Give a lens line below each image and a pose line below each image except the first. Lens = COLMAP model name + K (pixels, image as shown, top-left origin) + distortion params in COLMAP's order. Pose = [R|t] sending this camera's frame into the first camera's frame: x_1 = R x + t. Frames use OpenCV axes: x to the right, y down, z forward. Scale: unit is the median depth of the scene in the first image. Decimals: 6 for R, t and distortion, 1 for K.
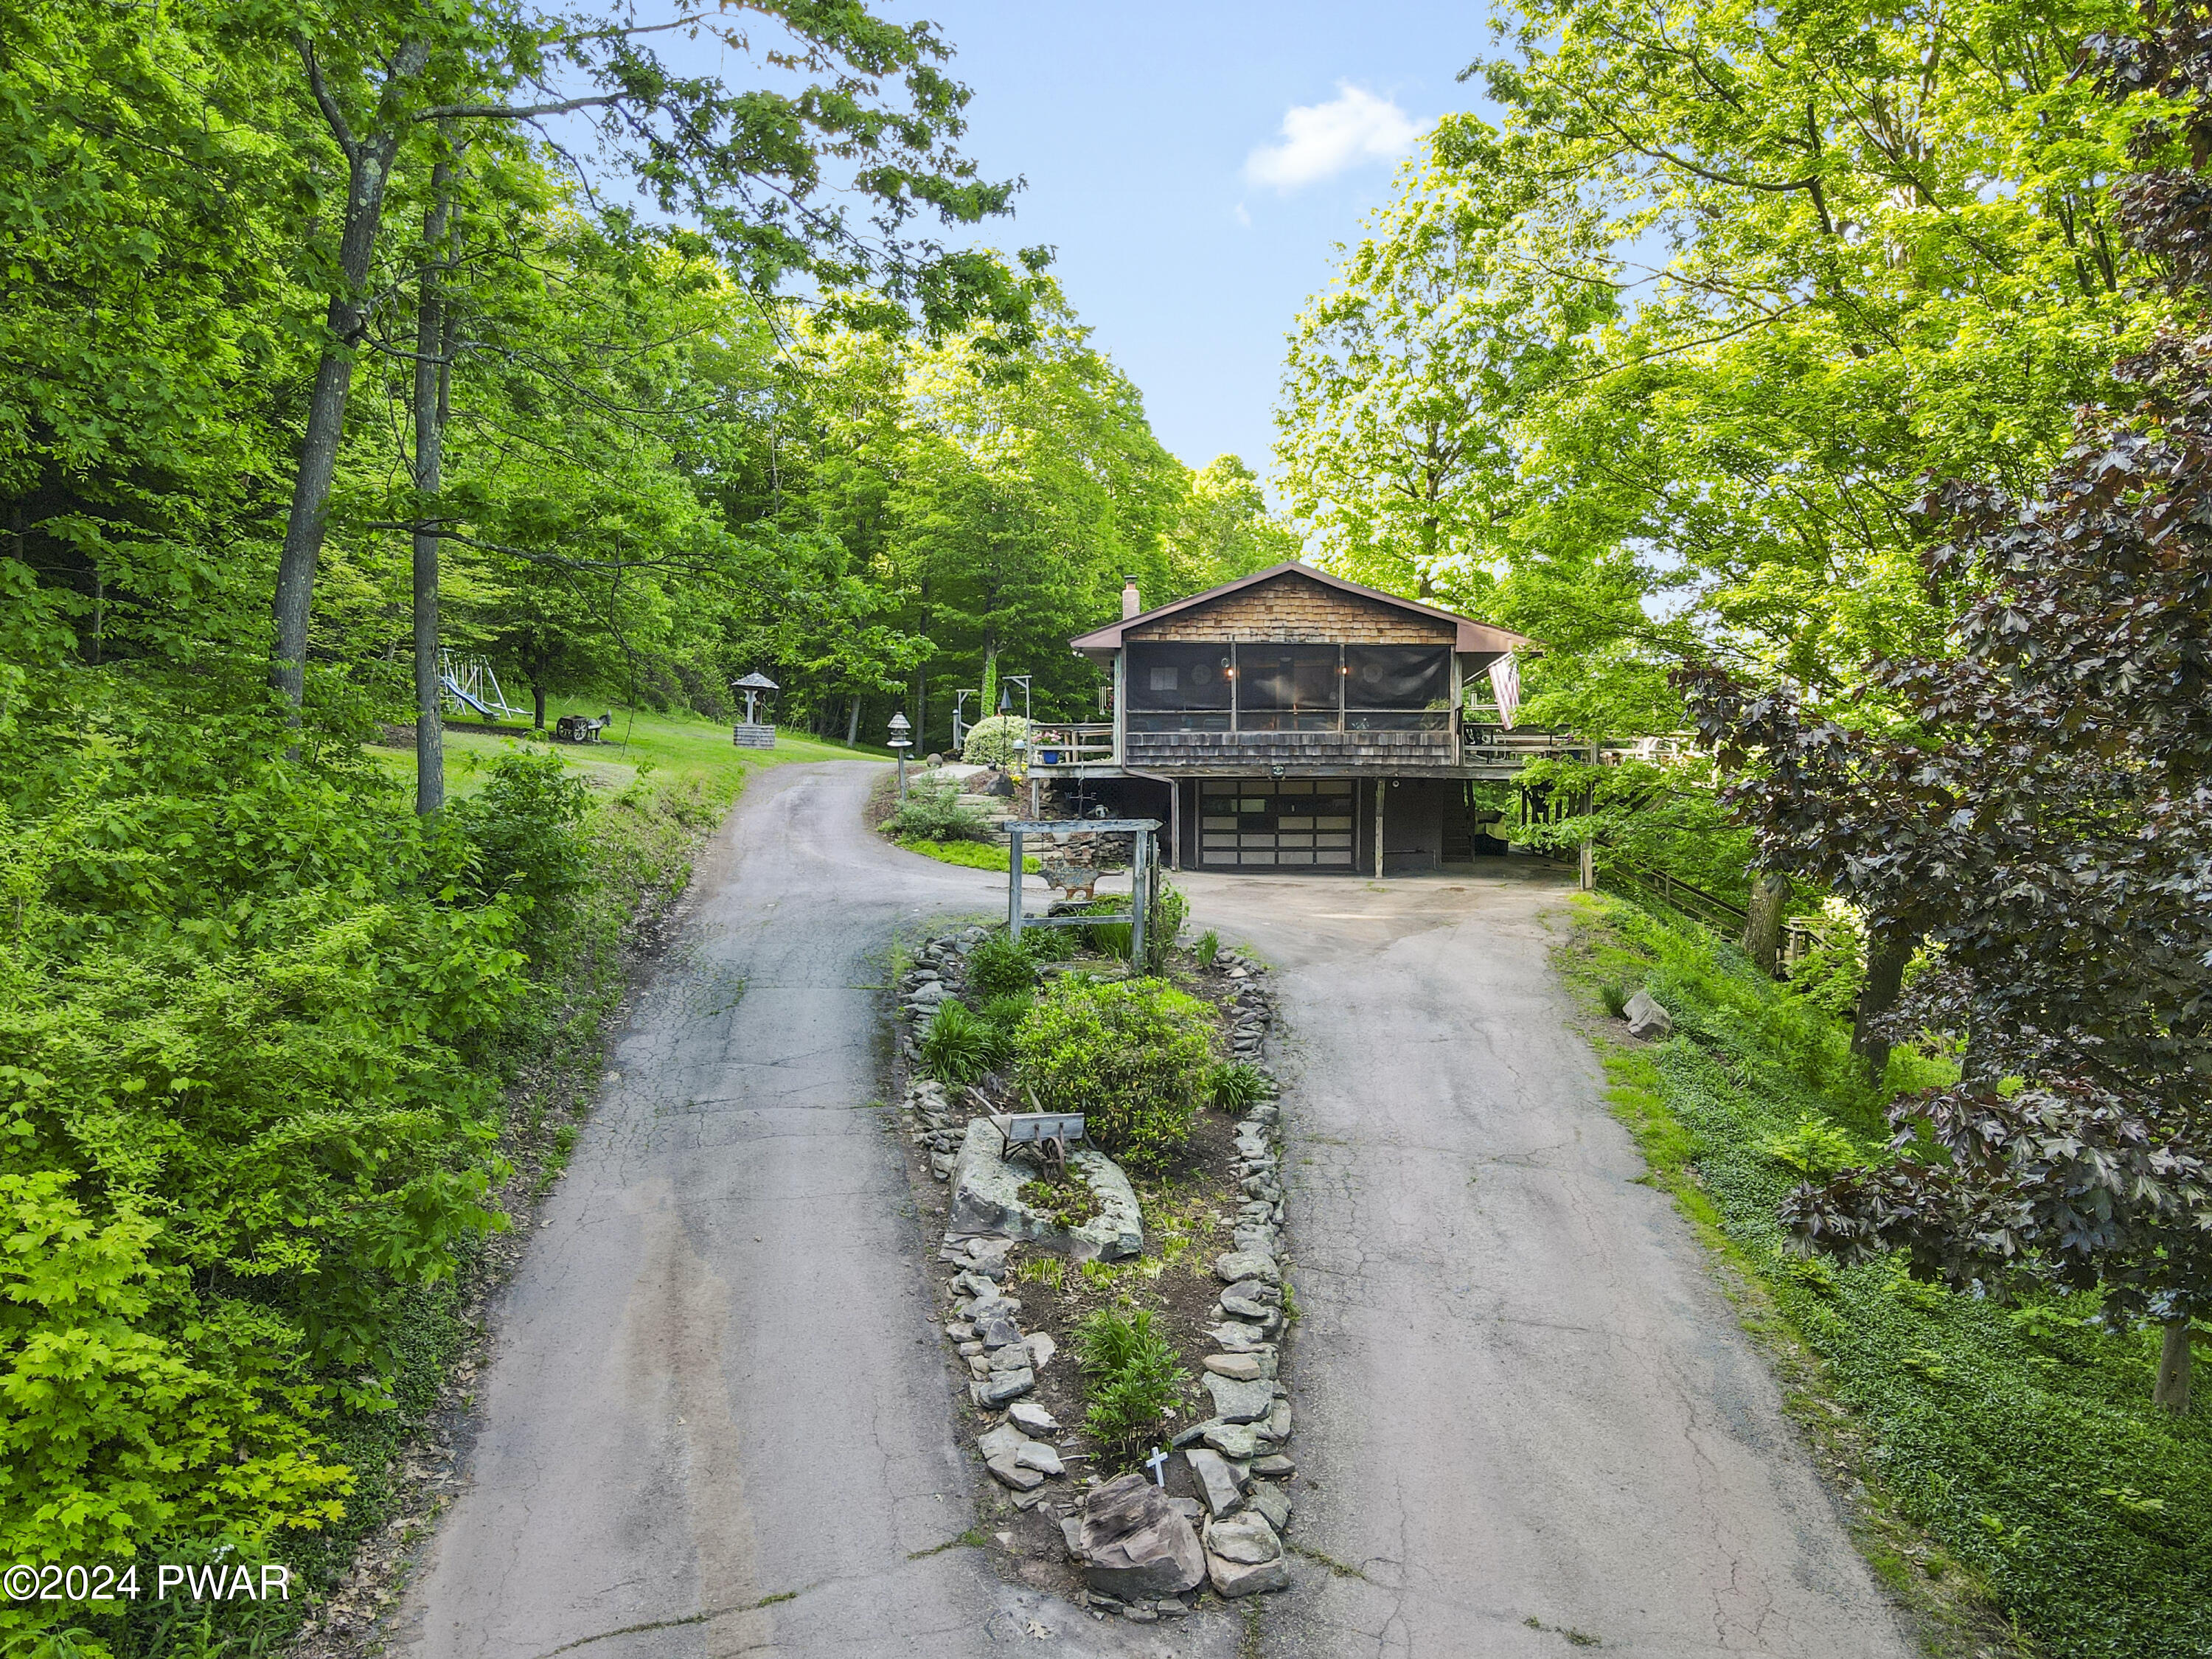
lens RADIAL K [[1721.9, 0, 1160.1], [0, 1721.9, 822.7], [0, 0, 1]] dist [-0.013875, 0.045721]
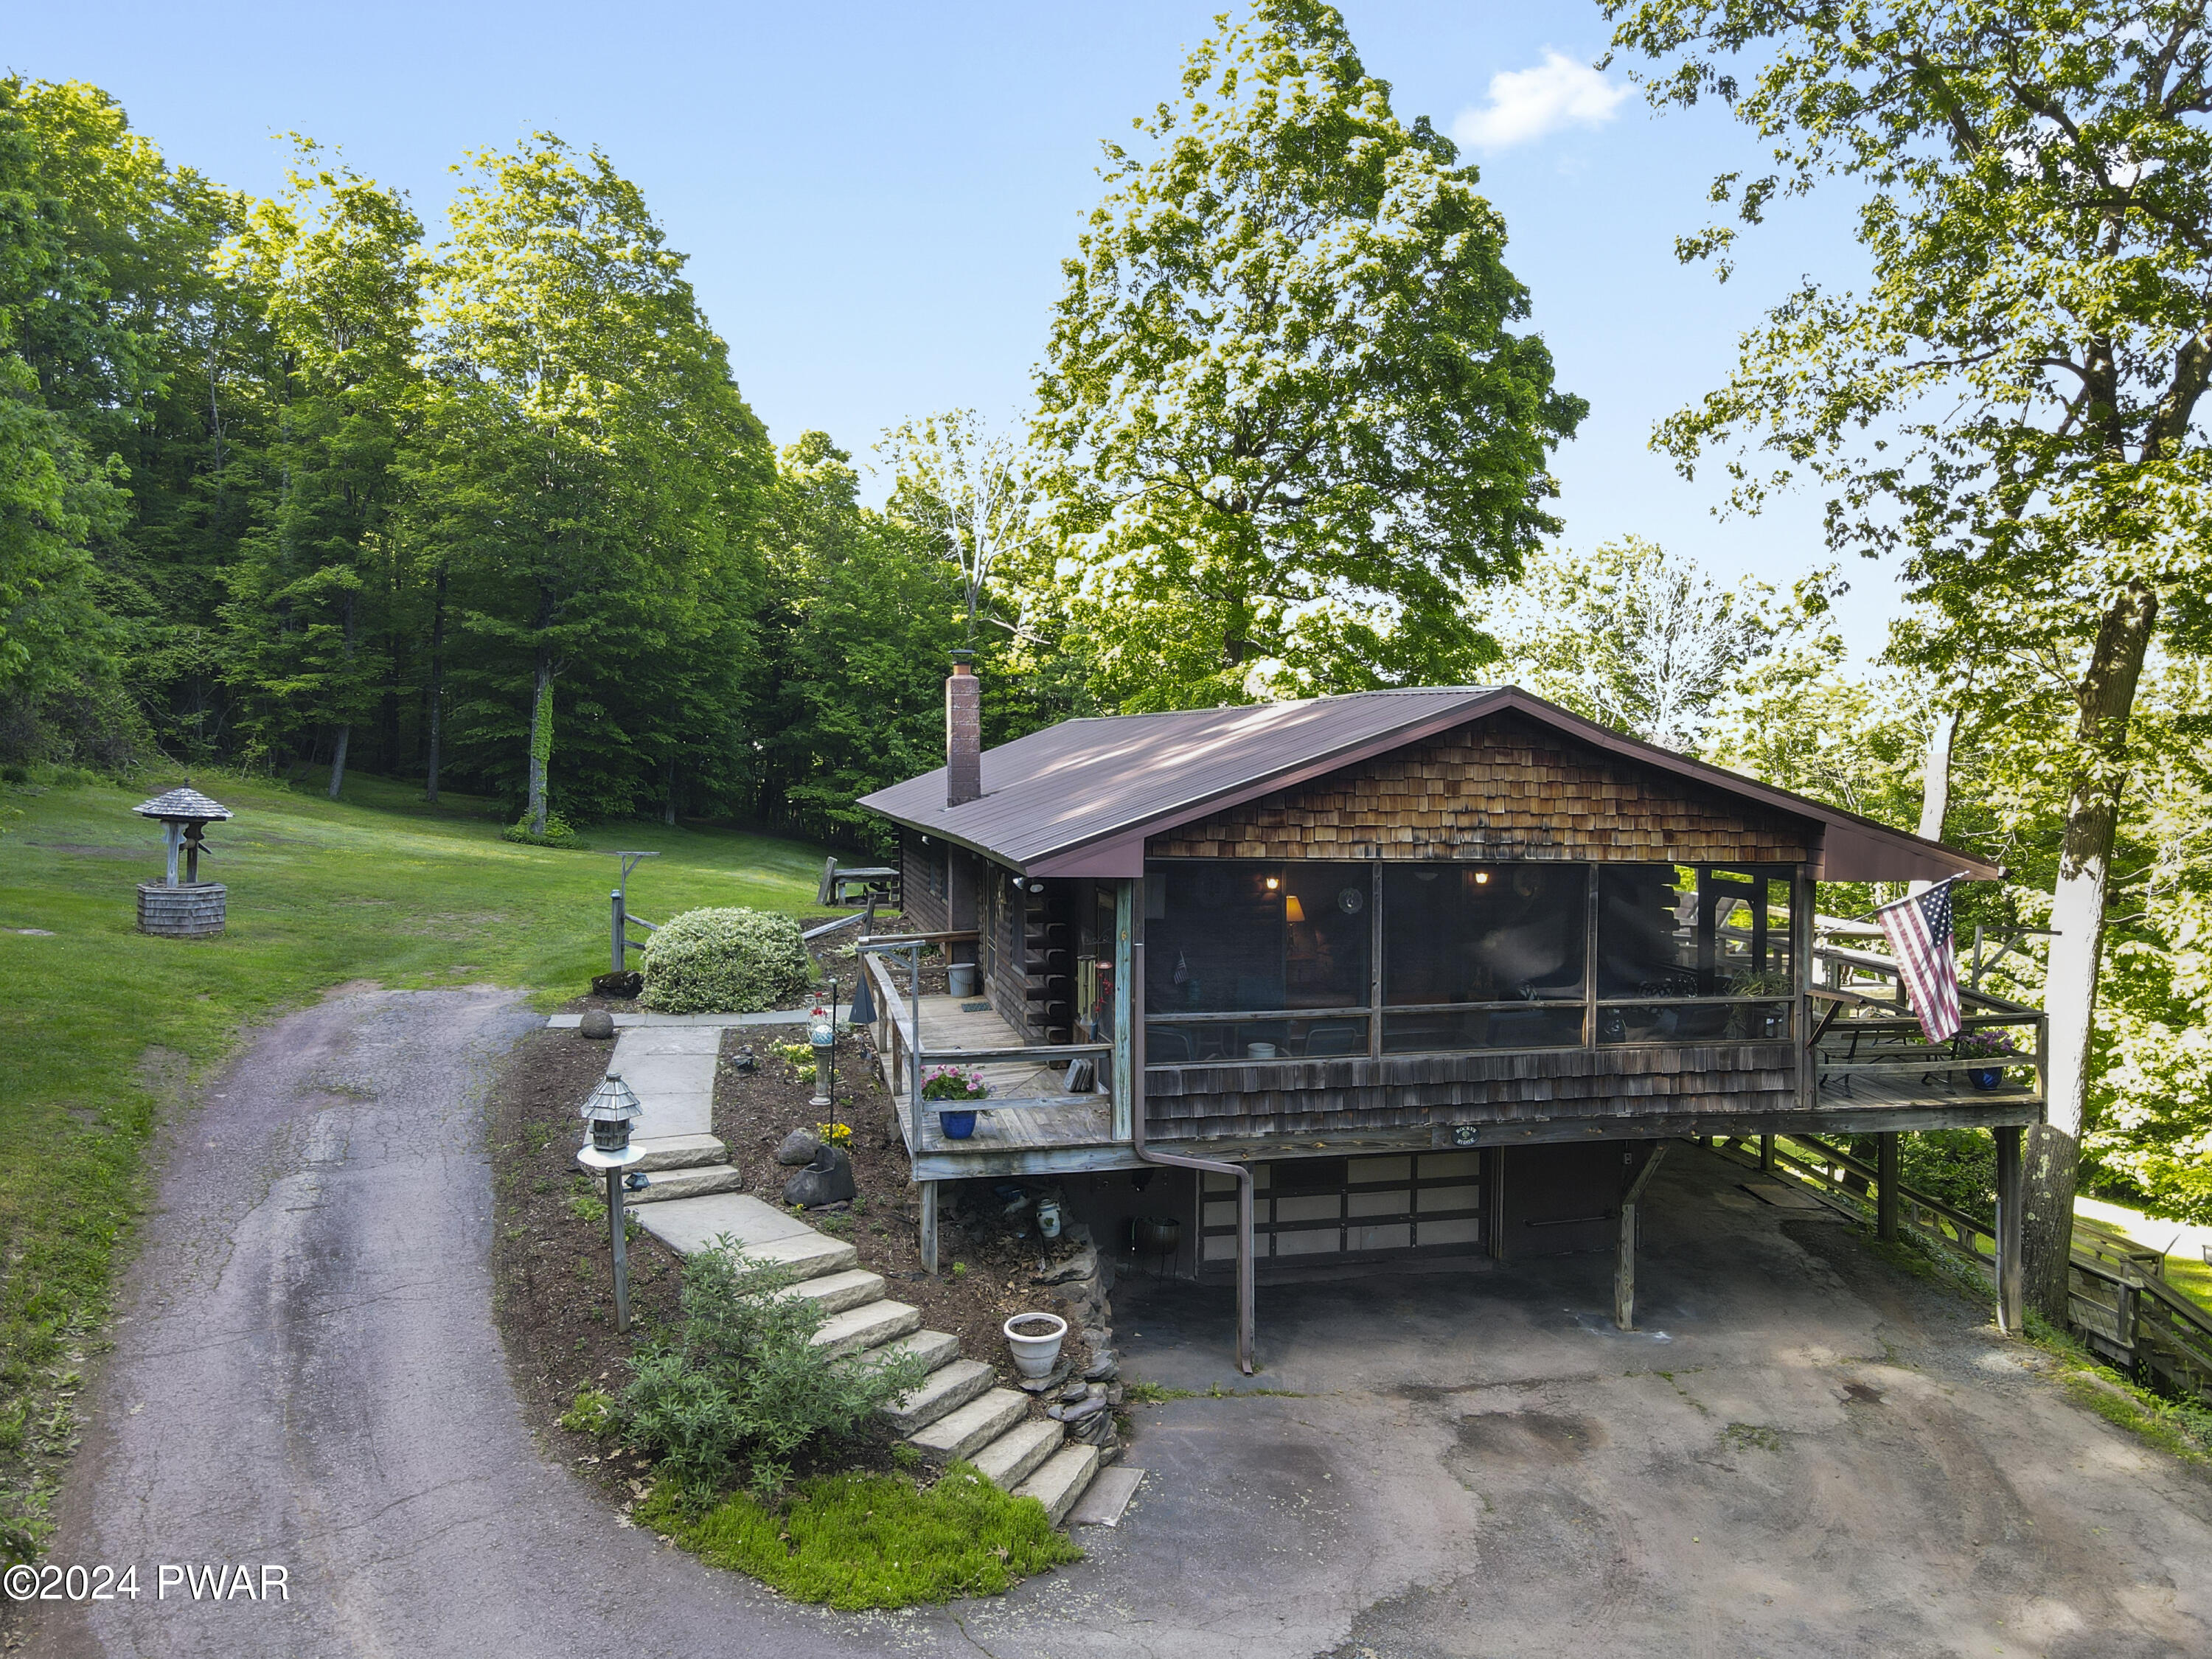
lens RADIAL K [[1525.5, 0, 1109.7], [0, 1525.5, 757.4], [0, 0, 1]] dist [0.002626, 0.002369]
pose [[0.951674, -0.000176, 0.307109, -0.101236], [0.001558, 0.999990, -0.004256, -0.089117], [-0.307105, 0.004529, 0.951665, 0.436412]]
